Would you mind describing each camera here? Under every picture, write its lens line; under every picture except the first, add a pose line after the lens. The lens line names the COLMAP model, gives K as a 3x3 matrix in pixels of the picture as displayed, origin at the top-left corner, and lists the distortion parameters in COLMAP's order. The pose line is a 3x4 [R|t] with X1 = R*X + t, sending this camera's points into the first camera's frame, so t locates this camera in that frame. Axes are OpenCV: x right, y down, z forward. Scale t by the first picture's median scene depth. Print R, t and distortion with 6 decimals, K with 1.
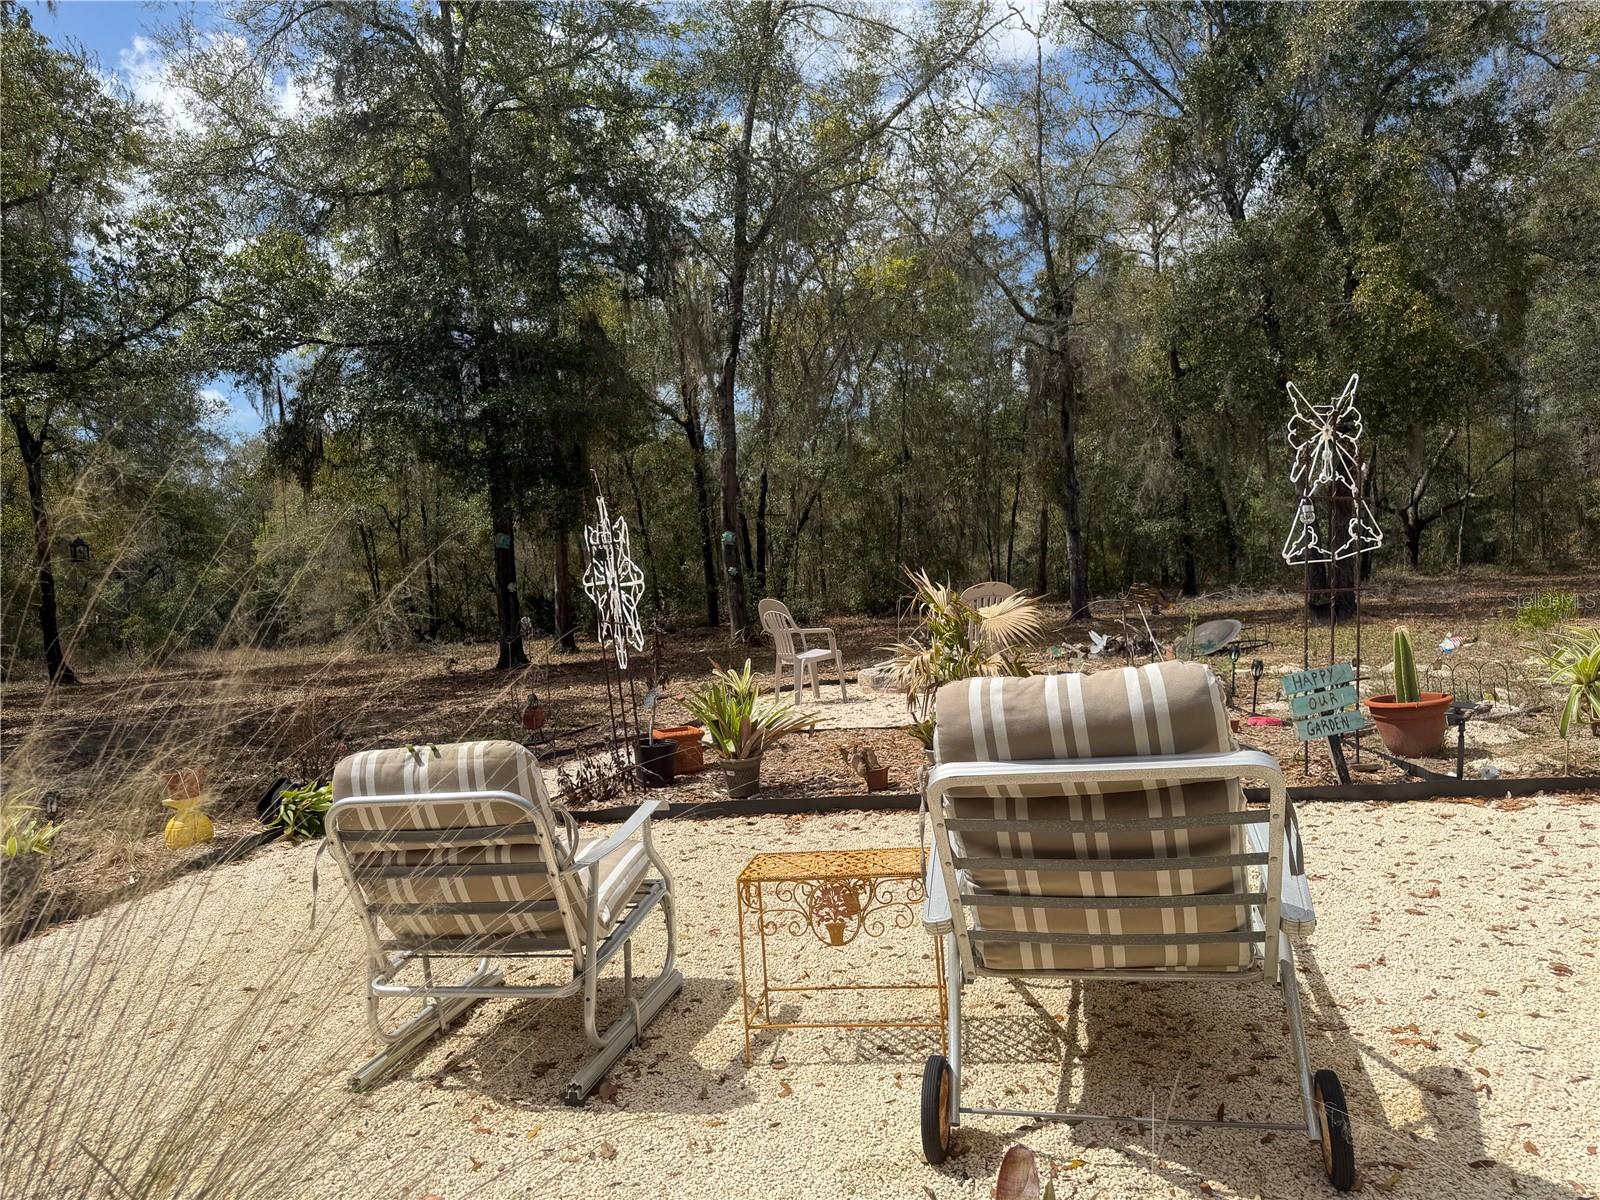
lens RADIAL K [[1130.3, 0, 805.6], [0, 1130.3, 616.9], [0, 0, 1]] dist [0.027862, -0.004038]
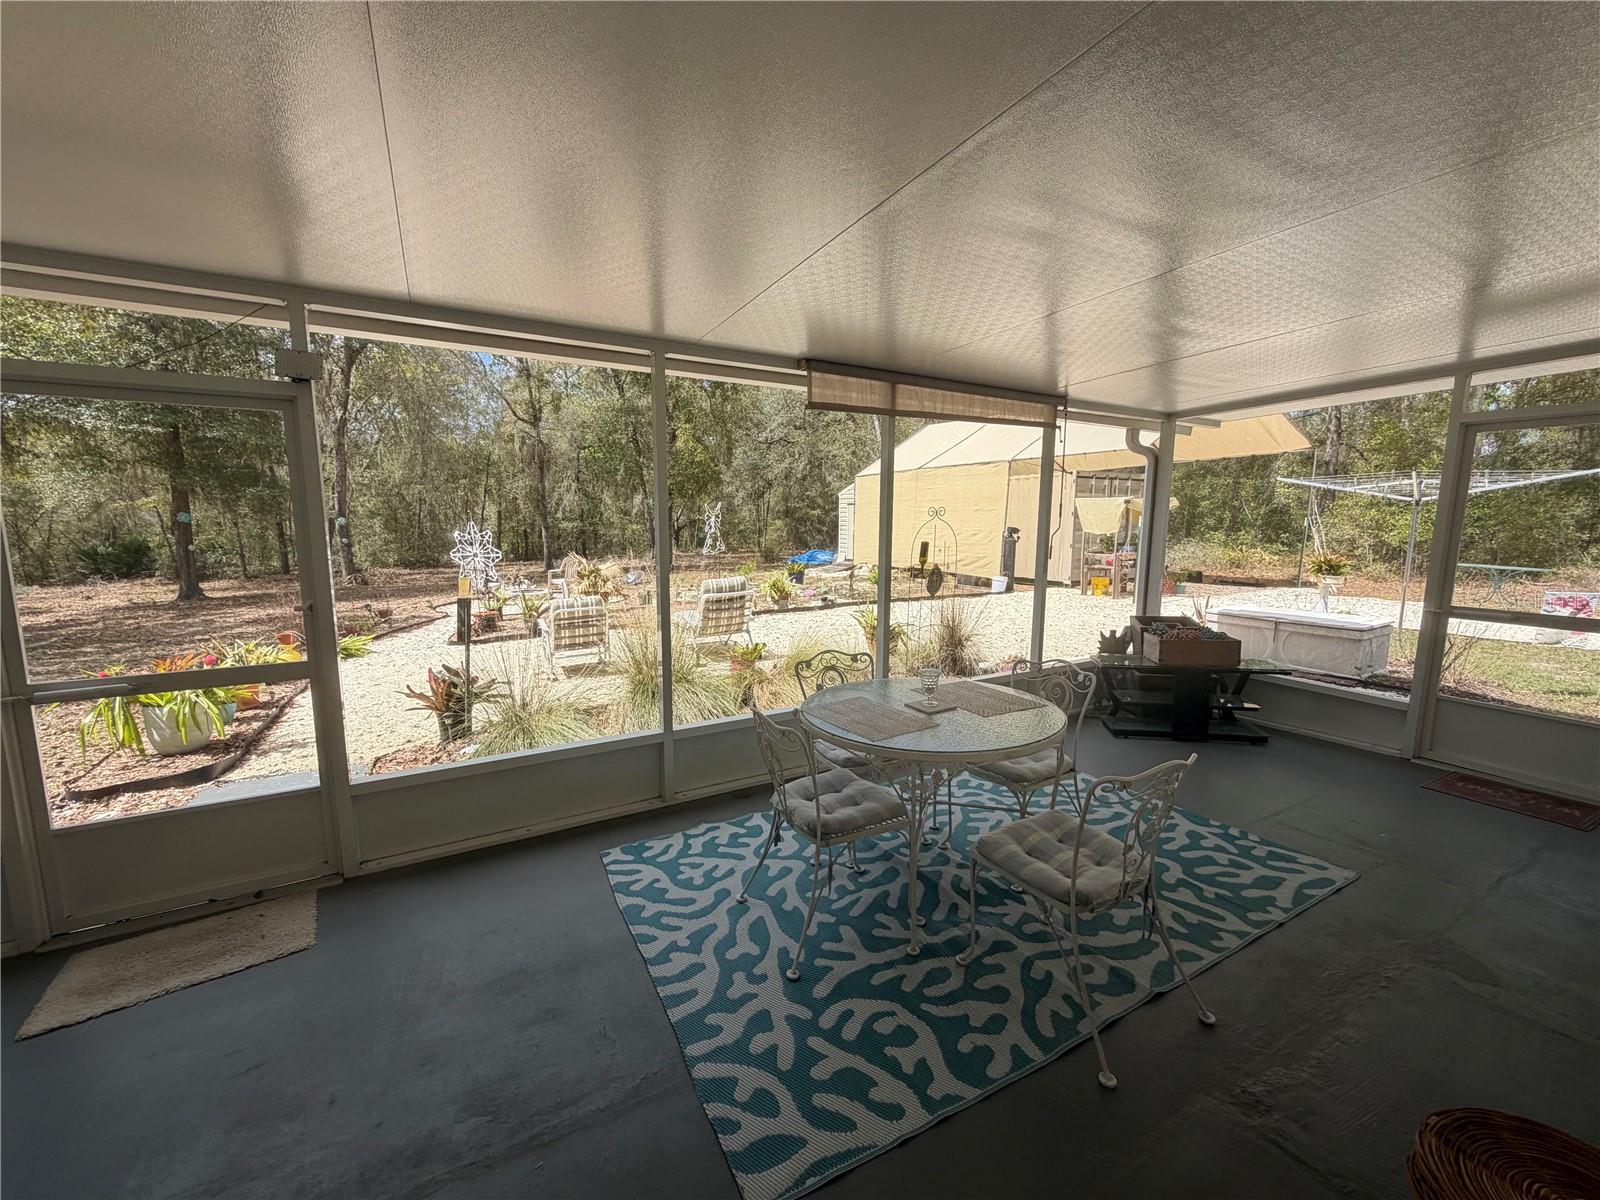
lens RADIAL K [[638.0, 0, 798.9], [0, 638.0, 606.4], [0, 0, 1]] dist [0.000785, -0.000254]
pose [[0.761290, -0.029369, 0.647746, -0.193932], [-0.007037, 0.998541, 0.053544, 0.001733], [-0.648373, -0.045321, 0.759973, -0.213522]]
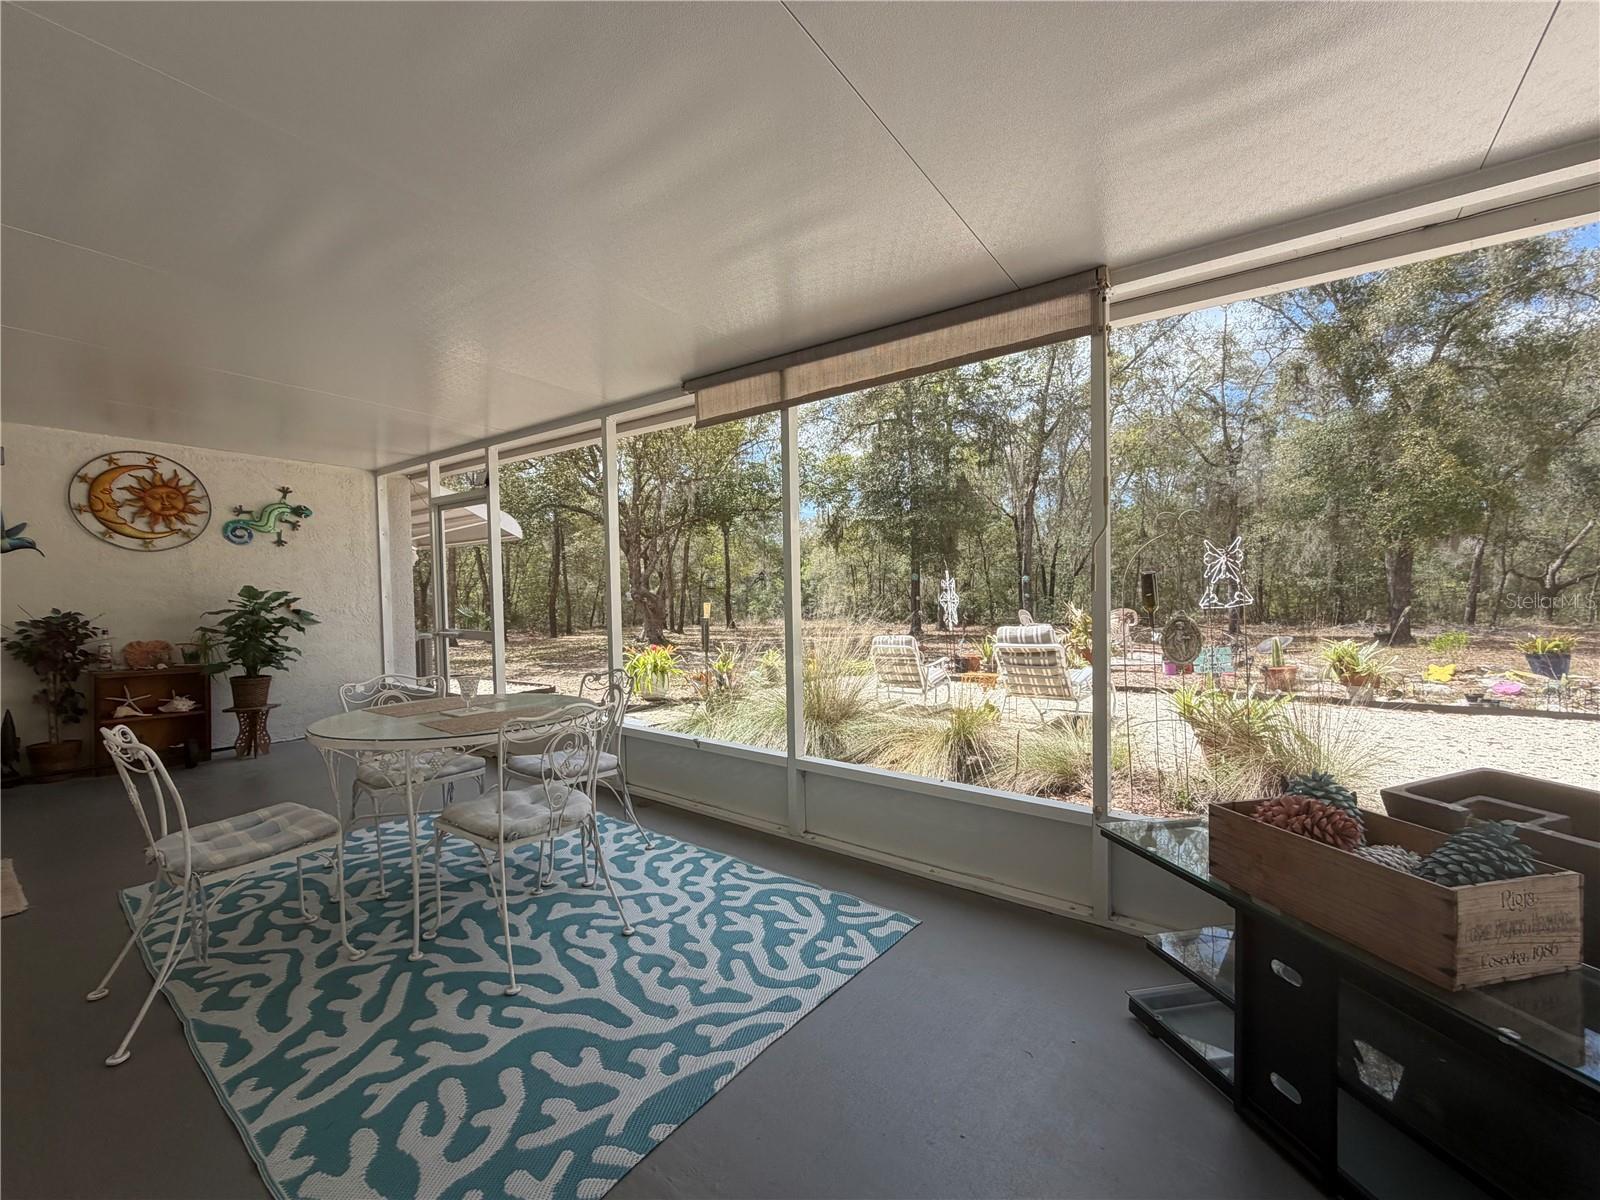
lens RADIAL K [[638.0, 0, 799.2], [0, 638.0, 607.5], [0, 0, 1]] dist [0.000785, -0.000254]
pose [[0.903171, 0.061529, -0.424849, 0.061592], [-0.066191, 0.997800, 0.003795, 0.002641], [0.424148, 0.024694, 0.905256, -0.224224]]
